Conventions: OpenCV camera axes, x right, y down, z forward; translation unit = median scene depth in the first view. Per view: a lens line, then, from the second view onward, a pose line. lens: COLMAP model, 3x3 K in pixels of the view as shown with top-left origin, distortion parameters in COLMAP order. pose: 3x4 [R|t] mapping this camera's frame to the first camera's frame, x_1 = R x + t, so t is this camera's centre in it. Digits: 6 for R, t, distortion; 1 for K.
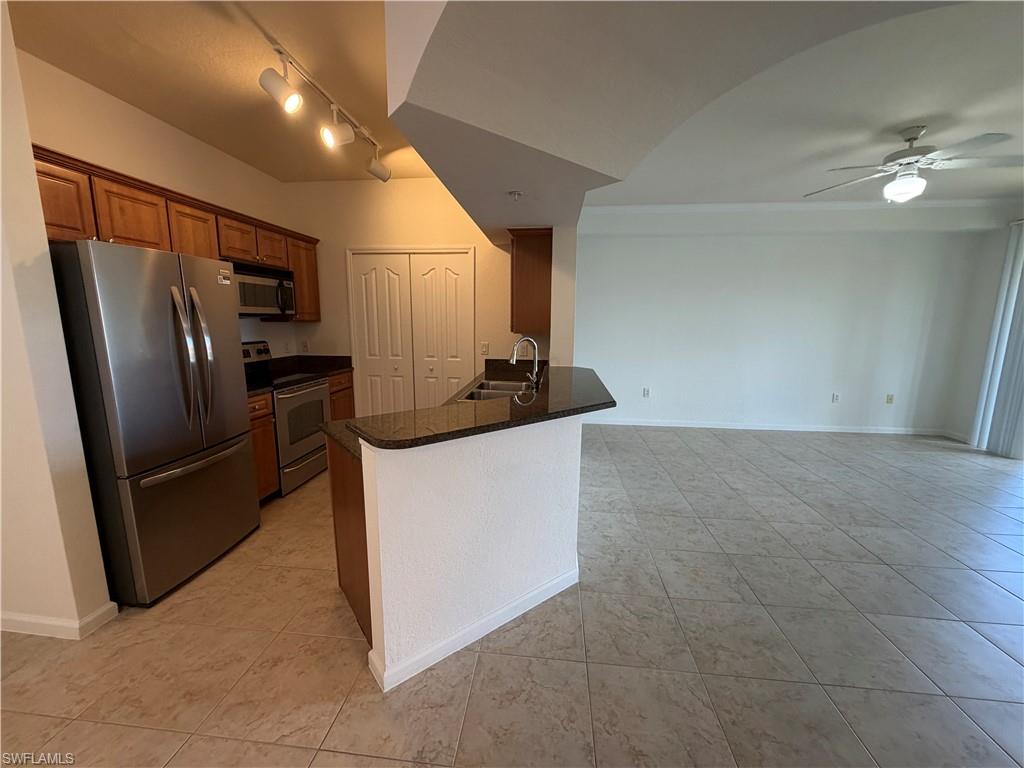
lens RADIAL K [[406.9, 0, 510.1], [0, 406.9, 386.0], [0, 0, 1]] dist [-0.001009, 0.000074]
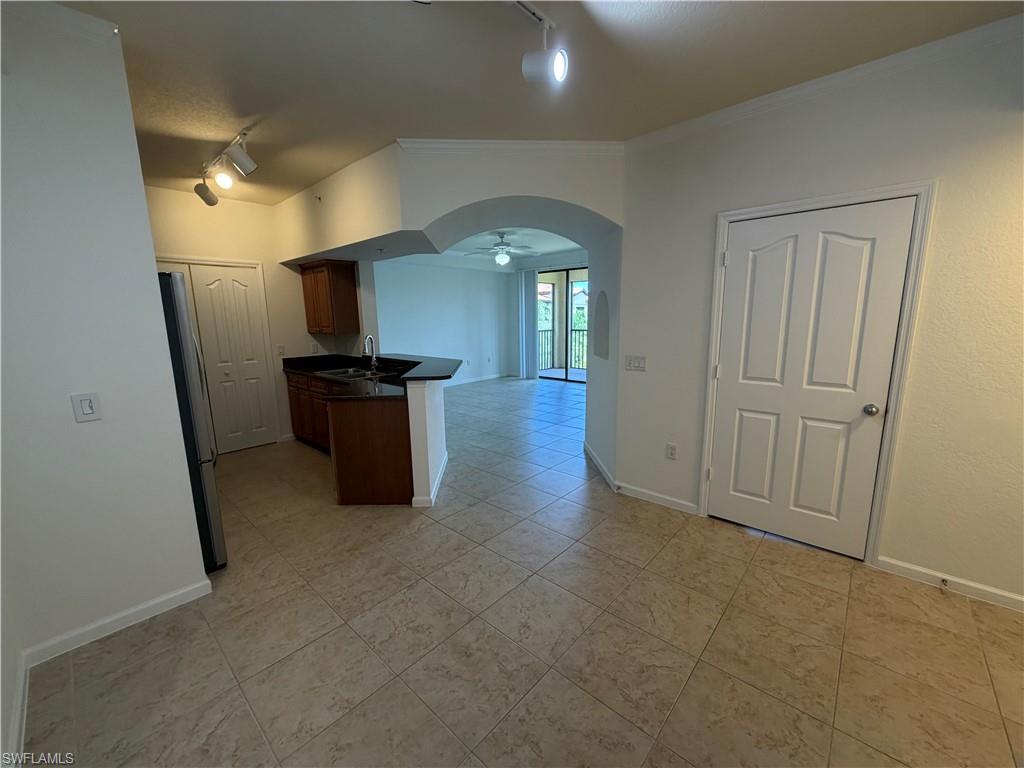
lens RADIAL K [[406.9, 0, 509.8], [0, 406.9, 385.9], [0, 0, 1]] dist [-0.001009, 0.000074]
pose [[0.589560, -0.156218, 0.792474, -0.826992], [0.152763, 0.984977, 0.080517, 0.023763], [-0.793147, 0.073591, 0.604567, -0.308318]]
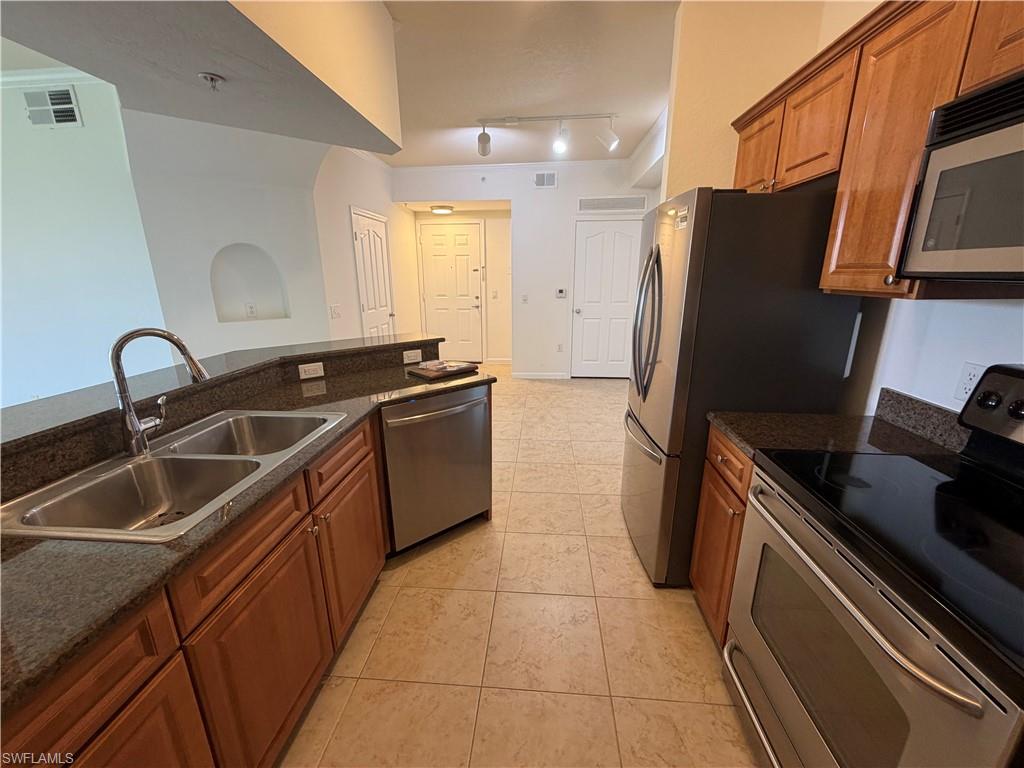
lens RADIAL K [[406.9, 0, 509.2], [0, 406.9, 384.9], [0, 0, 1]] dist [-0.001009, 0.000074]
pose [[-0.999792, 0.007051, -0.019151, -0.319203], [-0.001713, 0.906119, 0.423019, -0.235322], [0.020336, 0.422964, -0.905918, 1.327594]]
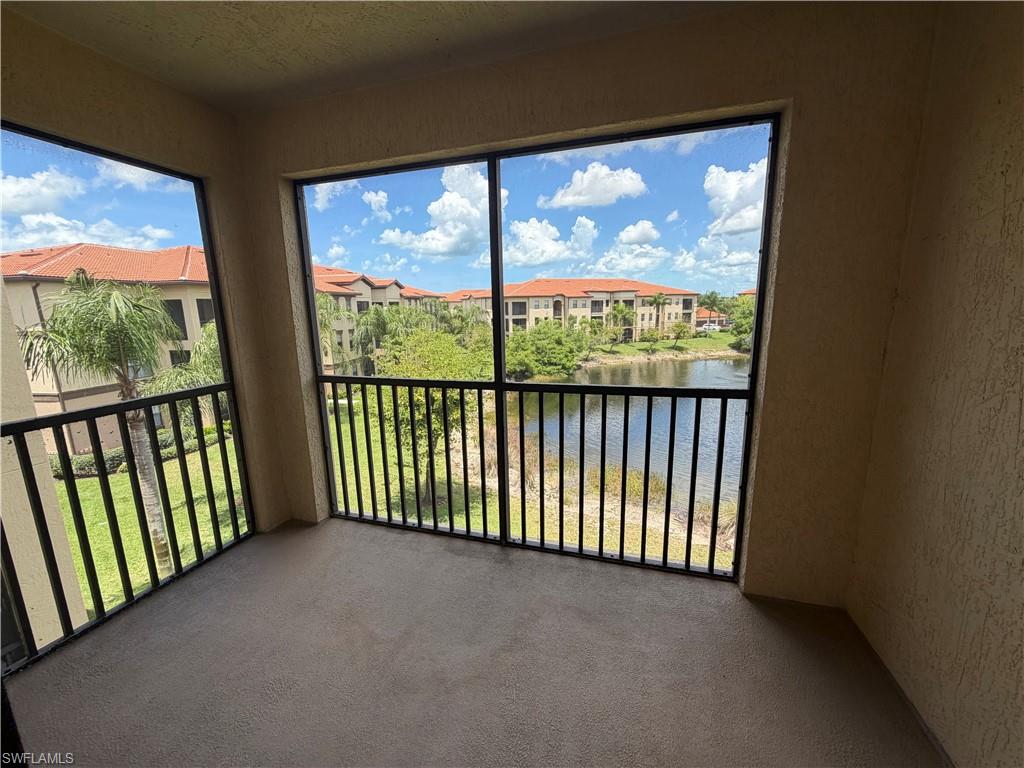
lens RADIAL K [[406.9, 0, 513.2], [0, 406.9, 384.7], [0, 0, 1]] dist [-0.001009, 0.000074]
pose [[0.188868, -0.195917, 0.962260, 1.693890], [0.184069, 0.969591, 0.161282, -0.146922], [-0.964597, 0.146662, 0.219187, 0.804269]]
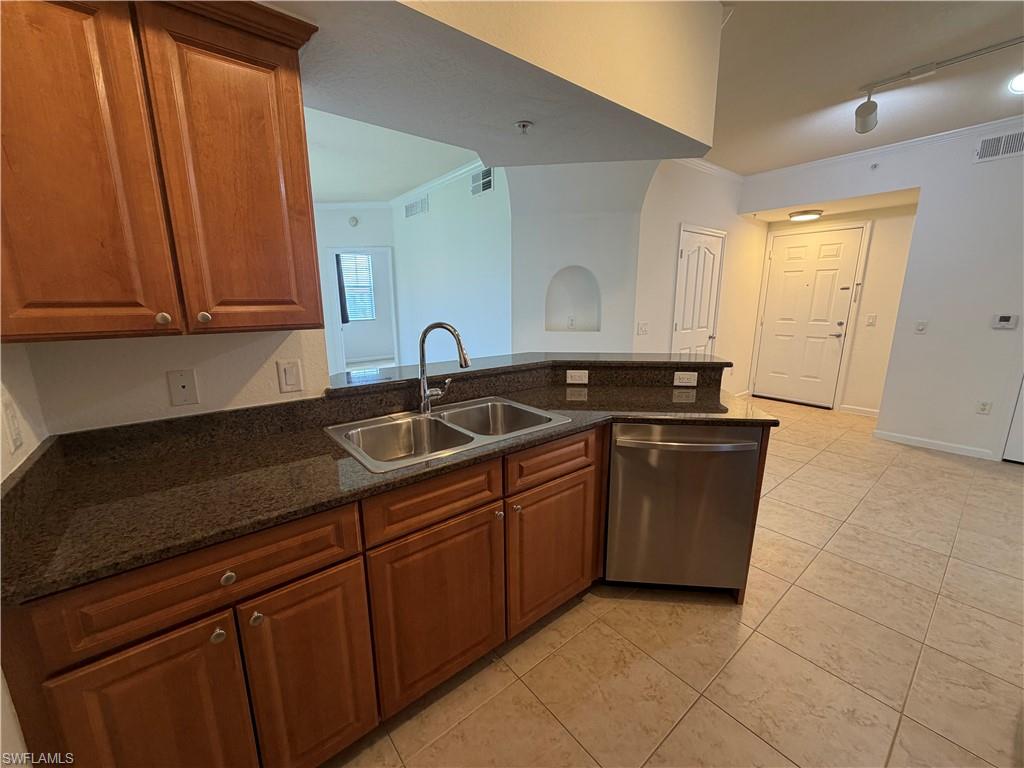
lens RADIAL K [[406.9, 0, 512.1], [0, 406.9, 385.8], [0, 0, 1]] dist [-0.001009, 0.000074]
pose [[-0.706305, -0.147694, 0.692329, -0.427632], [0.120600, 0.938593, 0.323264, -0.199486], [-0.697560, 0.311817, -0.645121, 1.242273]]
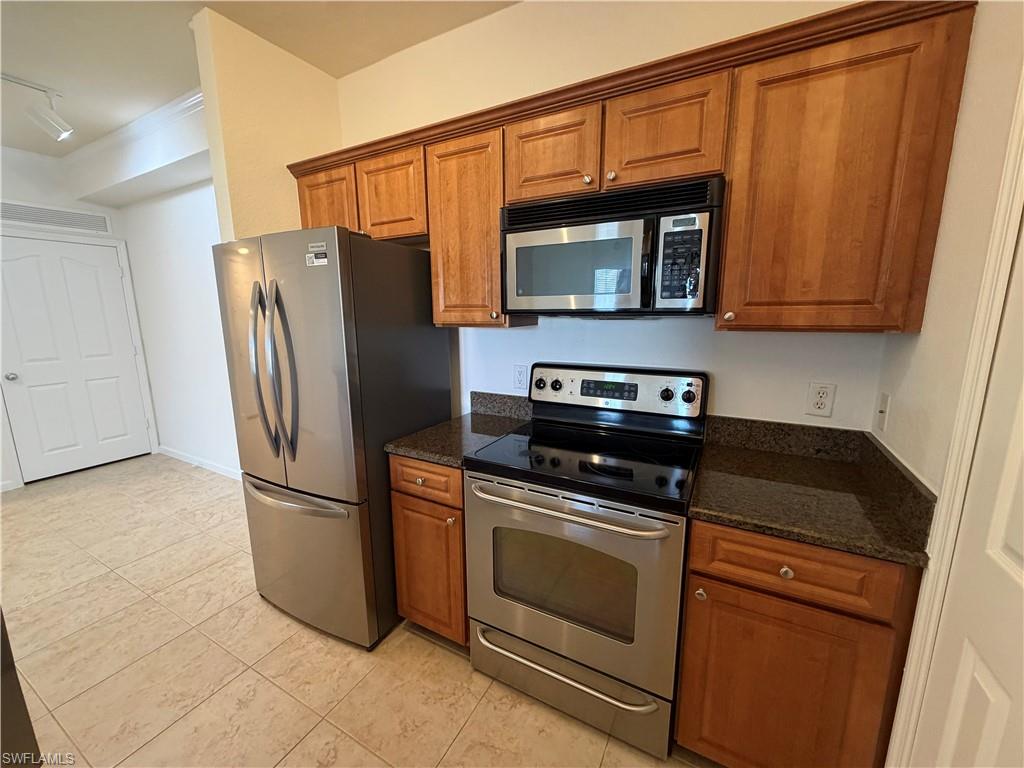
lens RADIAL K [[406.9, 0, 508.9], [0, 406.9, 386.3], [0, 0, 1]] dist [-0.001009, 0.000074]
pose [[-0.385128, 0.162457, -0.908452, -0.173468], [-0.148562, 0.960632, 0.234769, -0.205182], [0.910827, 0.225377, -0.345831, 1.185915]]
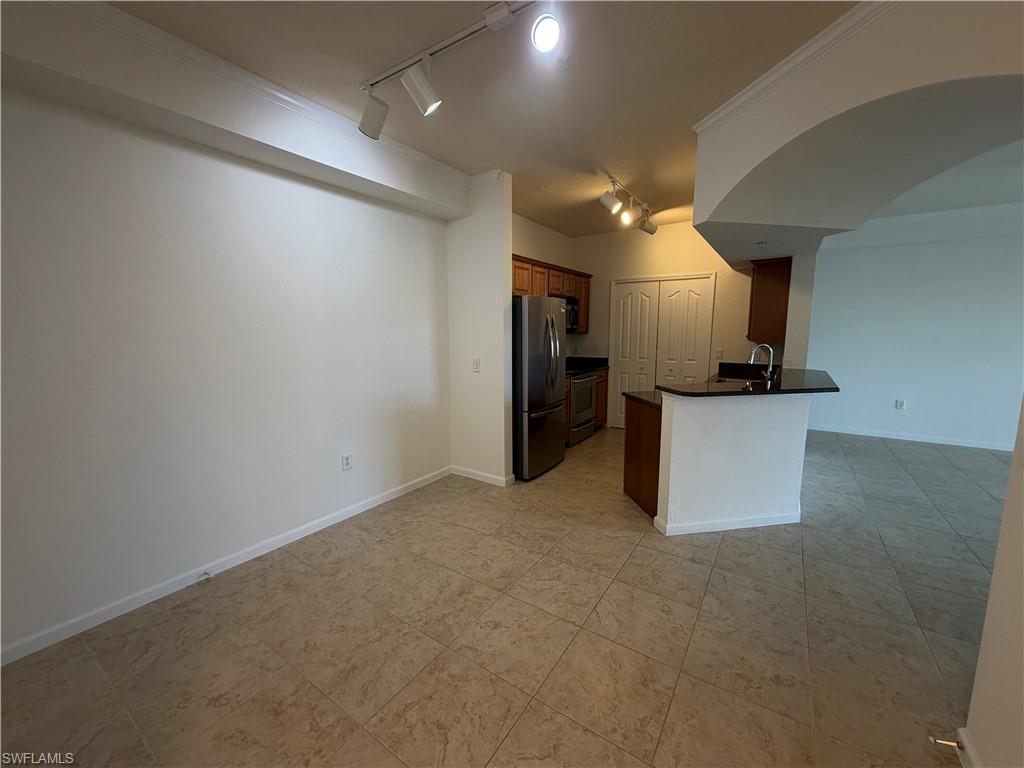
lens RADIAL K [[406.9, 0, 509.6], [0, 406.9, 386.8], [0, 0, 1]] dist [-0.001009, 0.000074]
pose [[0.883403, 0.055436, -0.465323, -0.059903], [-0.066162, 0.997786, -0.006736, 0.074809], [0.463919, 0.036737, 0.885115, -0.492246]]
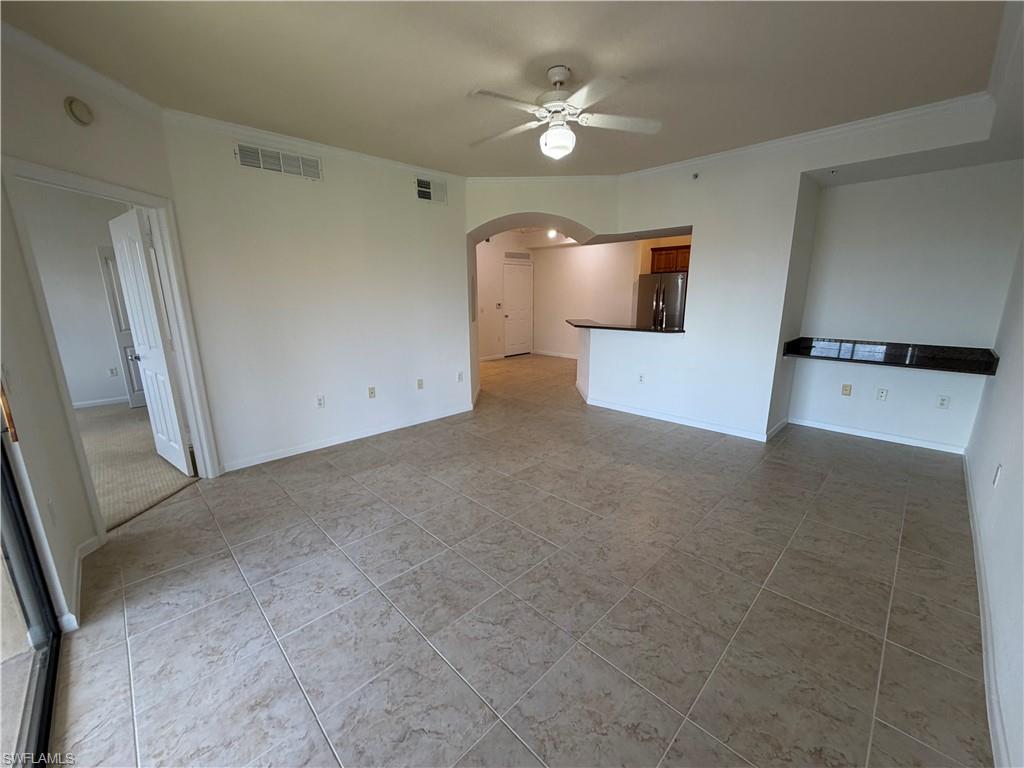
lens RADIAL K [[406.9, 0, 512.8], [0, 406.9, 380.9], [0, 0, 1]] dist [-0.001009, 0.000074]
pose [[-0.629952, 0.164240, -0.759069, 1.670051], [-0.123125, 0.943902, 0.306414, -0.249086], [0.766812, 0.286486, -0.574390, 1.480324]]
